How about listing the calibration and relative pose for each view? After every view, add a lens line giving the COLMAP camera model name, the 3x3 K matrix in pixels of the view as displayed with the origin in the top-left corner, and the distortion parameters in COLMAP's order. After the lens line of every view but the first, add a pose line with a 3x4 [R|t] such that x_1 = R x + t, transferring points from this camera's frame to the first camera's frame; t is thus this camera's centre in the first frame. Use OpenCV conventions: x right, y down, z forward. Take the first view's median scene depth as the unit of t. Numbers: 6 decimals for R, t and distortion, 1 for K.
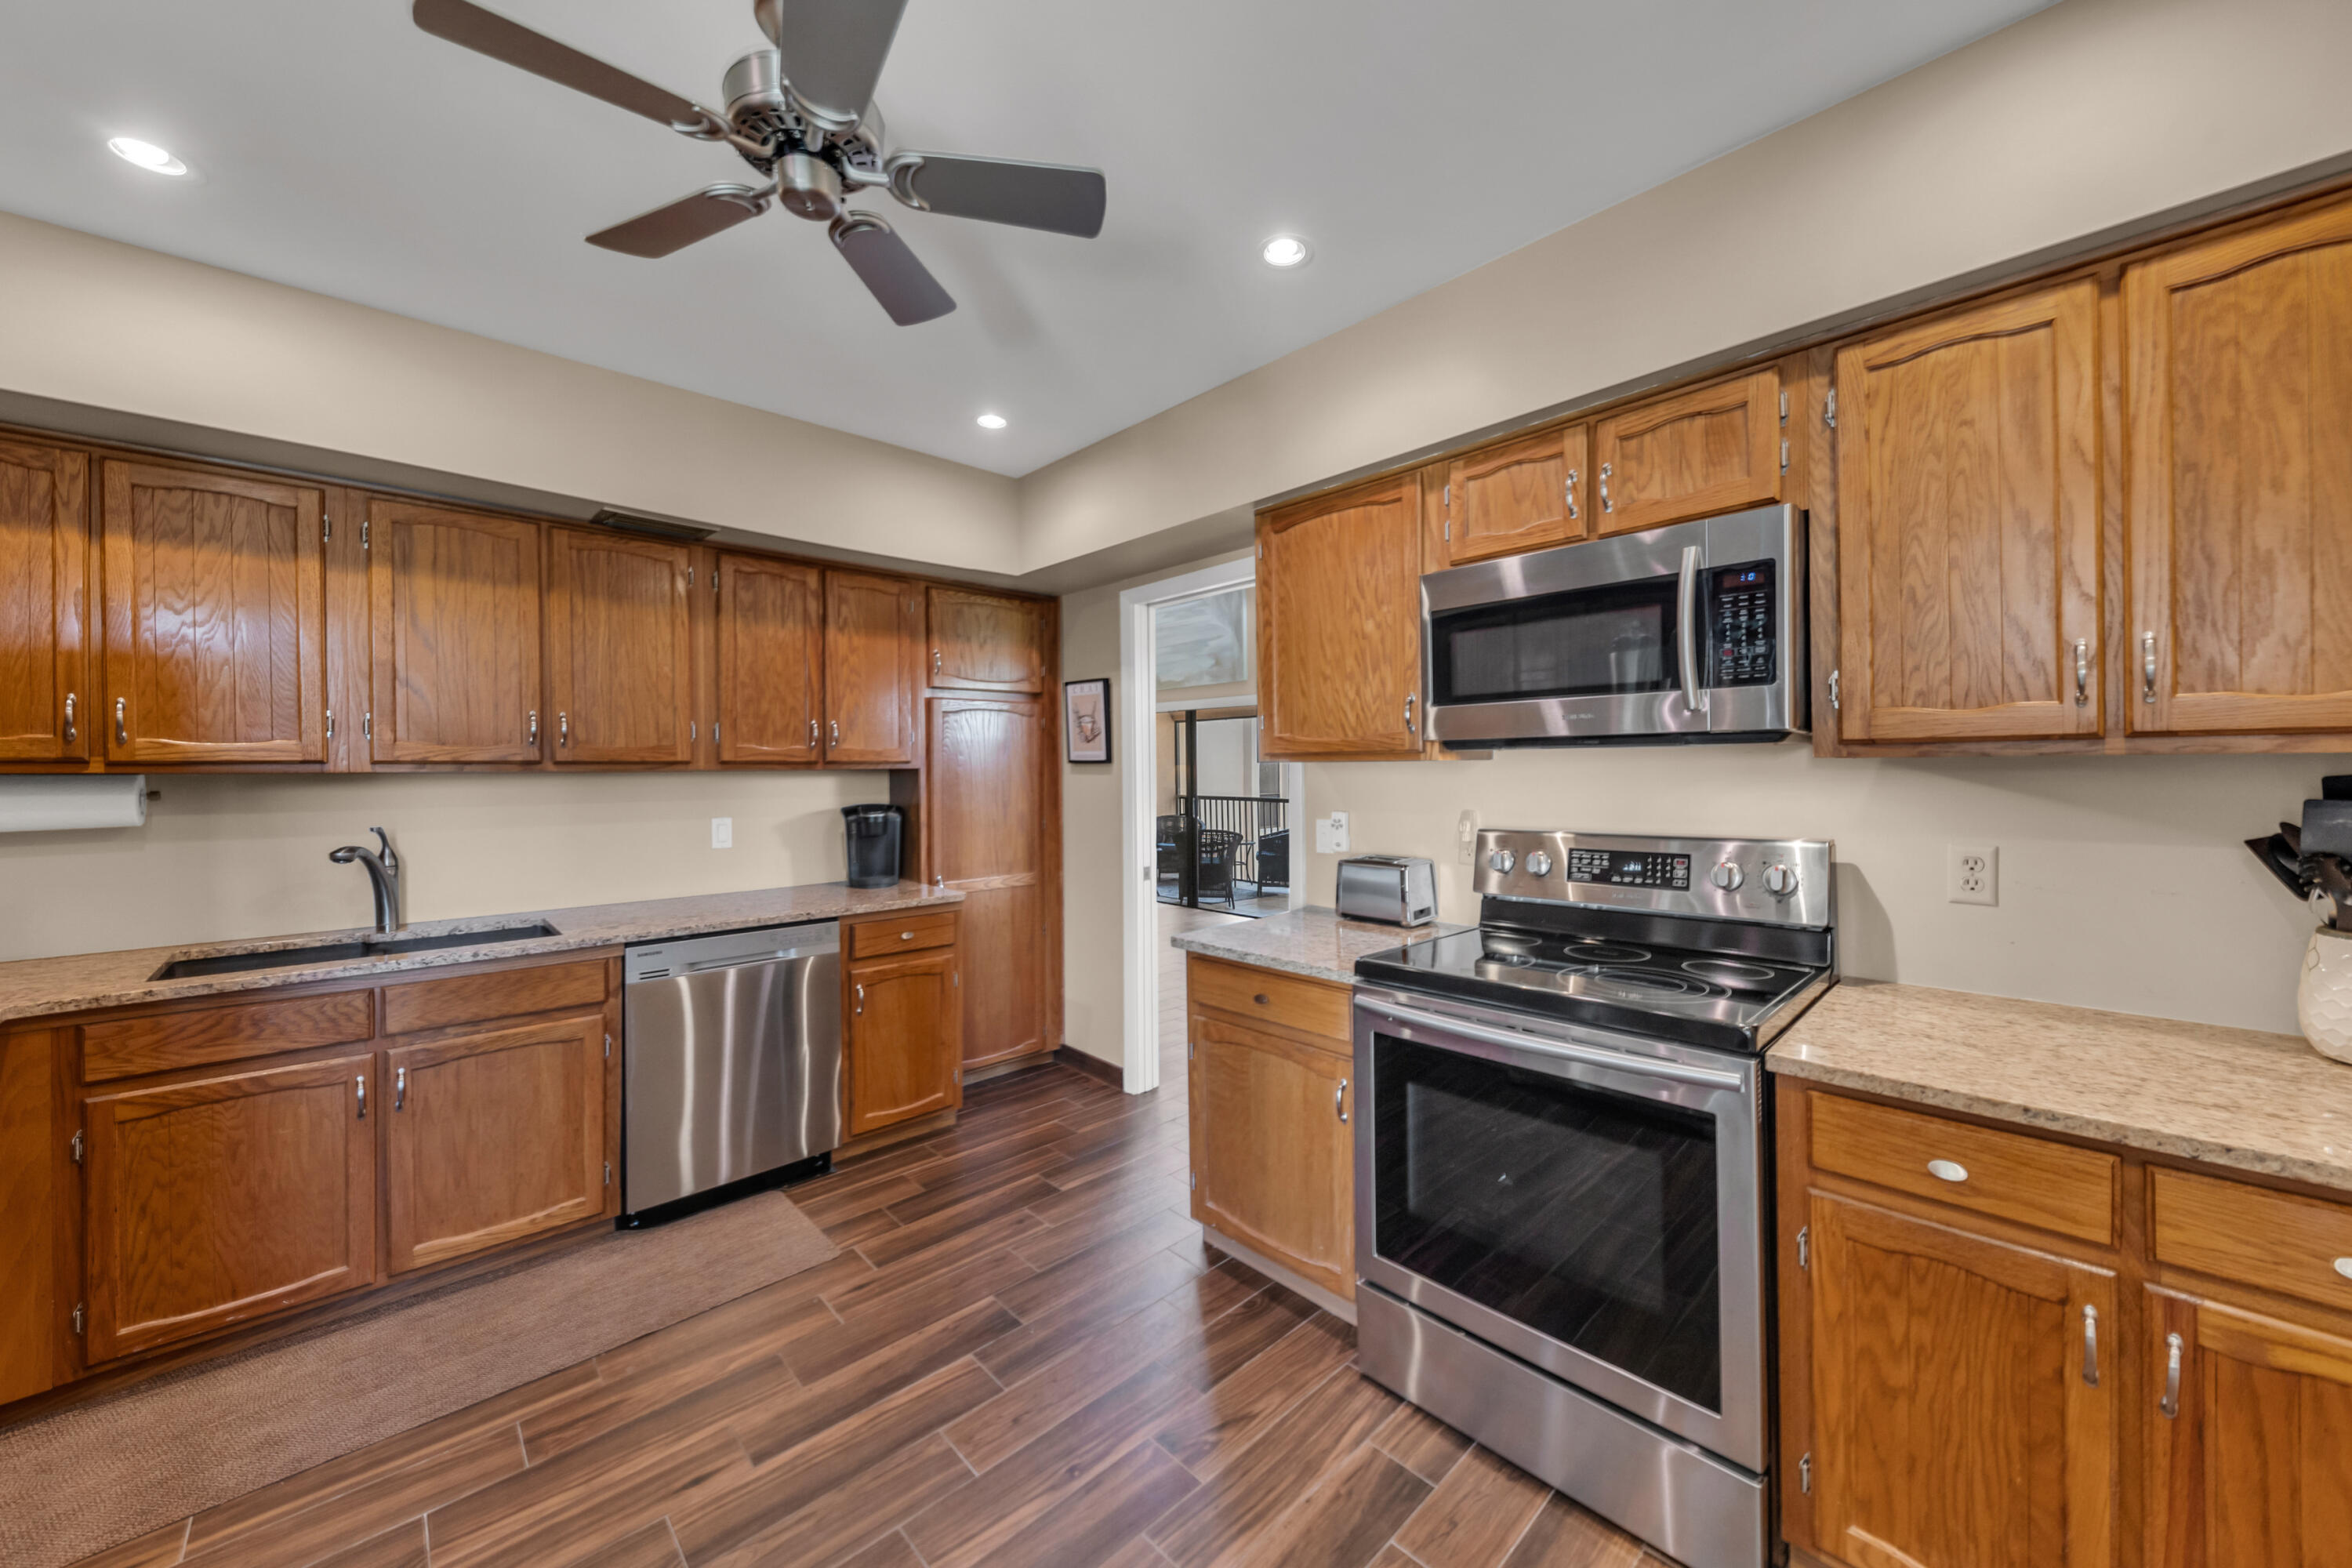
lens RADIAL K [[839.3, 0, 1175.8], [0, 839.3, 774.8], [0, 0, 1]] dist [0.001402, -0.002294]
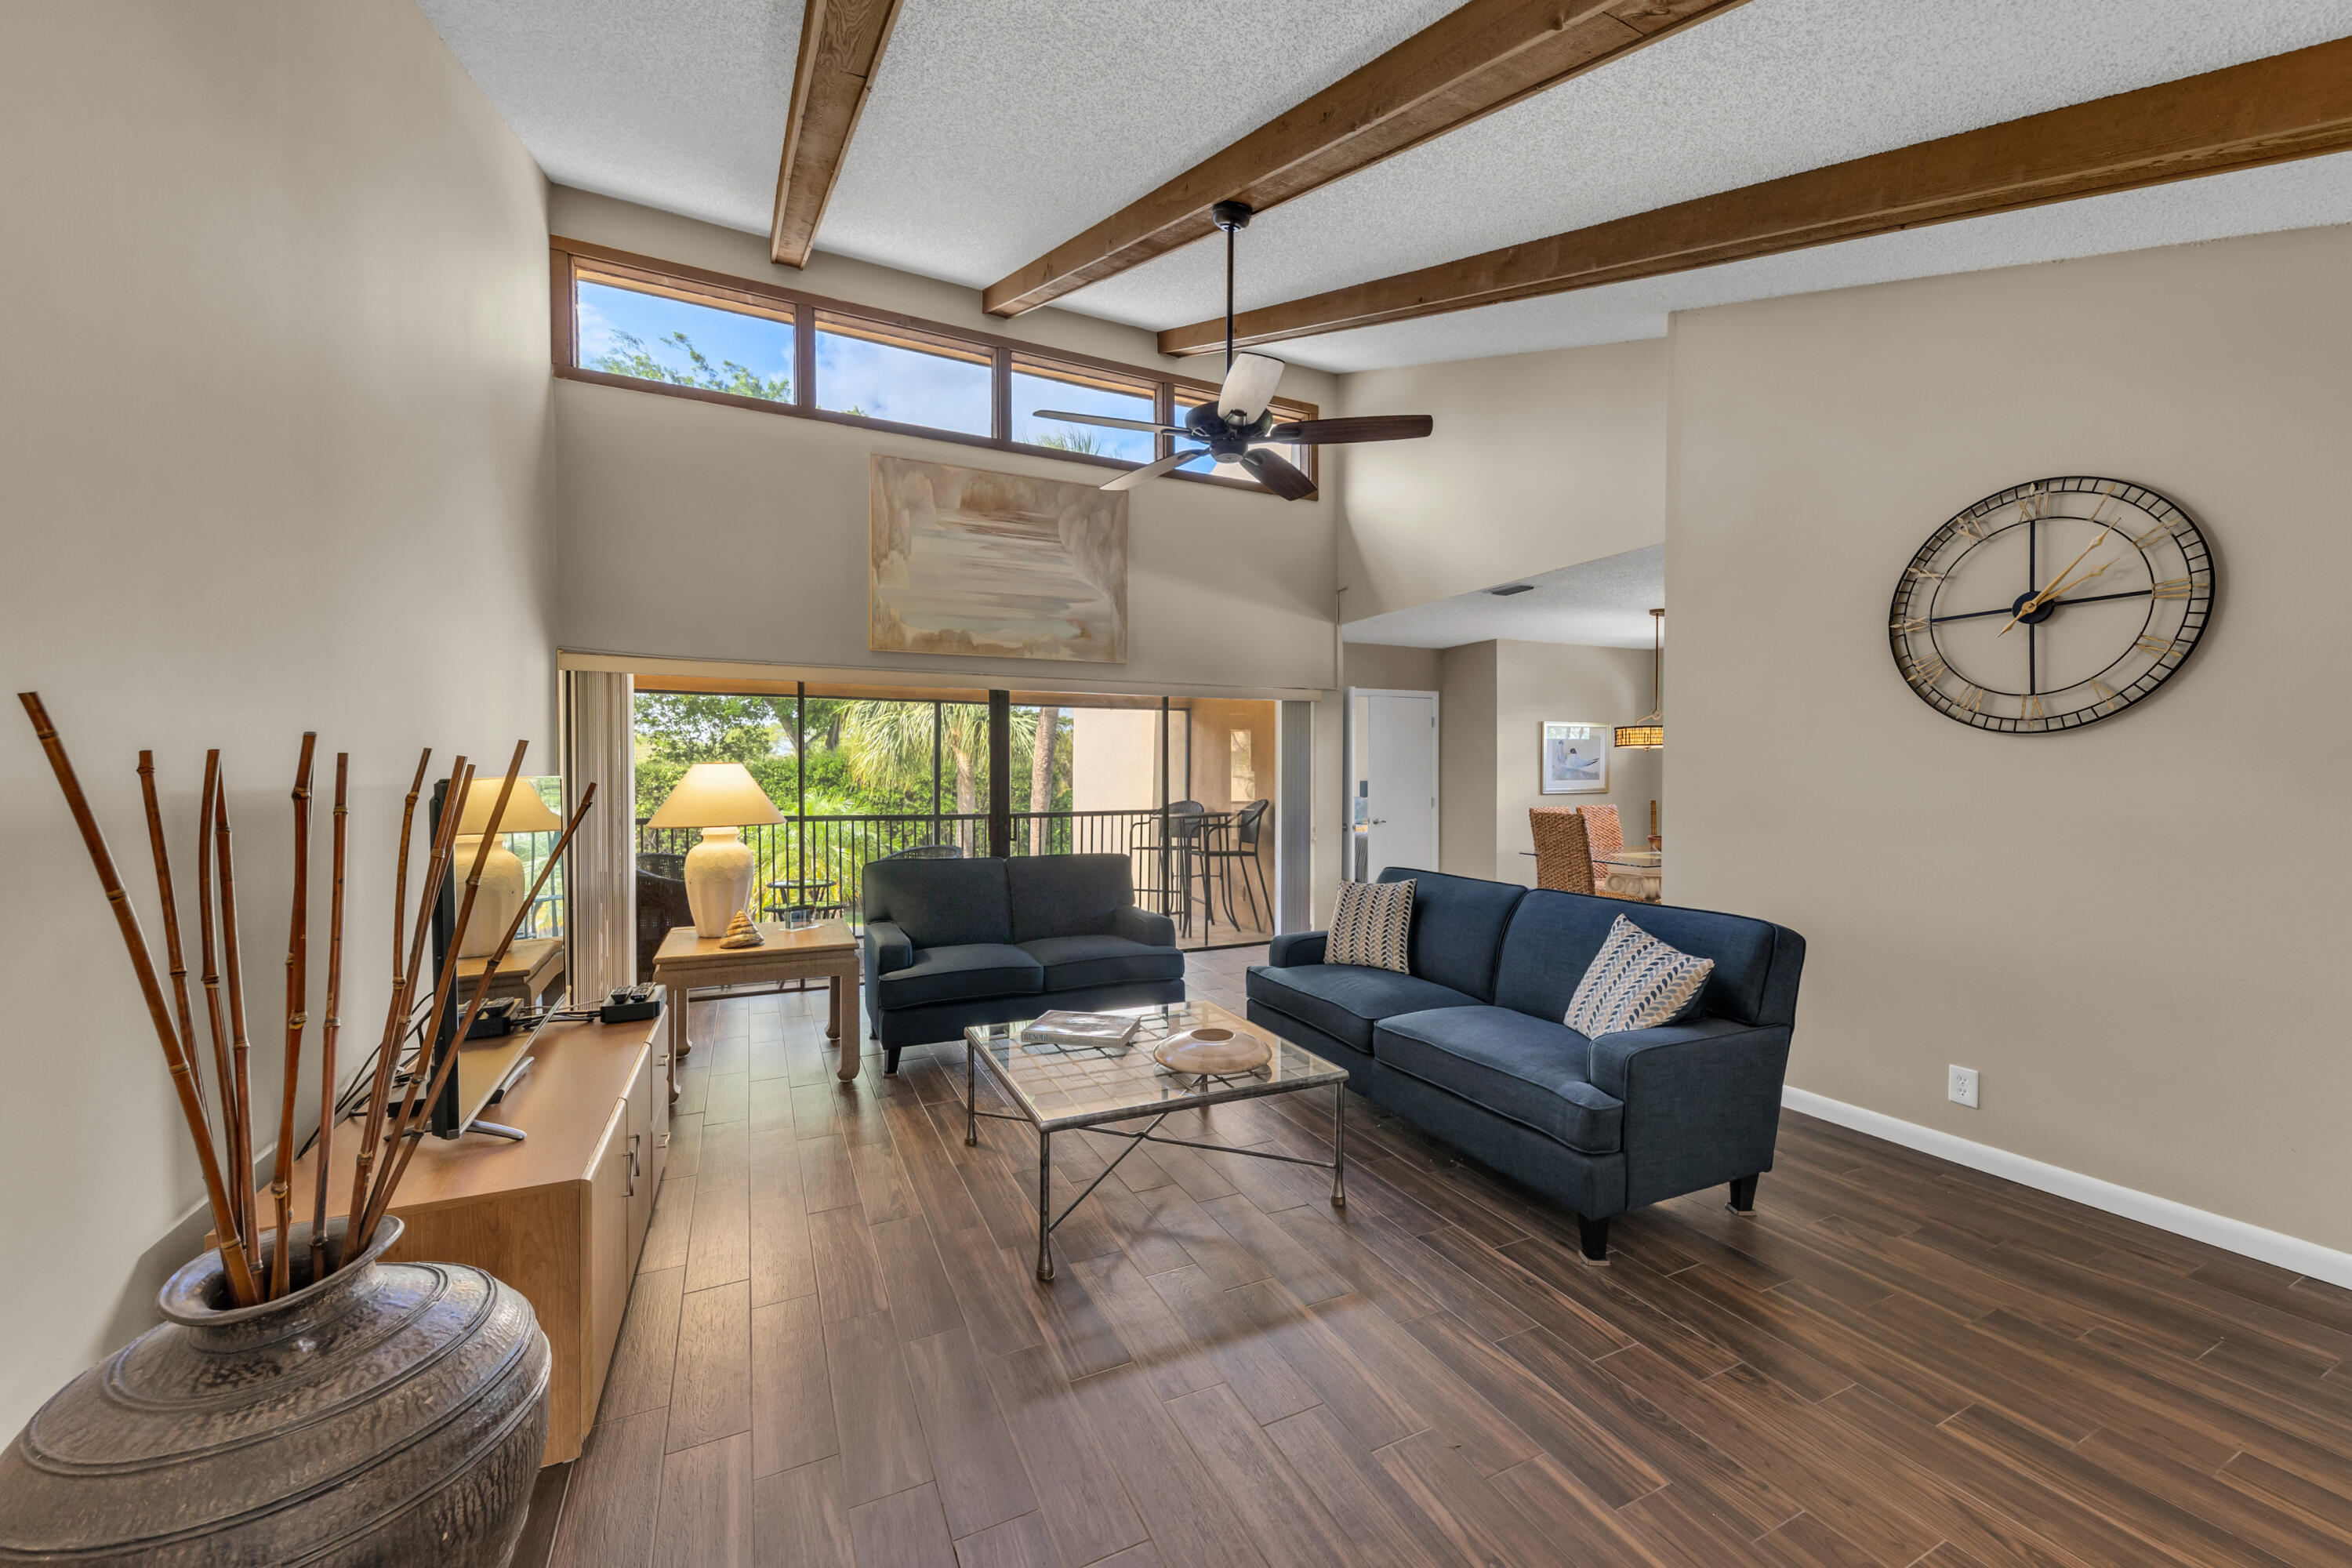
lens RADIAL K [[916.7, 0, 1195.6], [0, 916.7, 774.4], [0, 0, 1]] dist [0.010304, -0.005123]
pose [[0.268307, 0.006430, 0.963312, -2.137785], [0.007846, 0.999930, -0.008860, 0.001450], [-0.963301, 0.009936, 0.268238, 2.051562]]
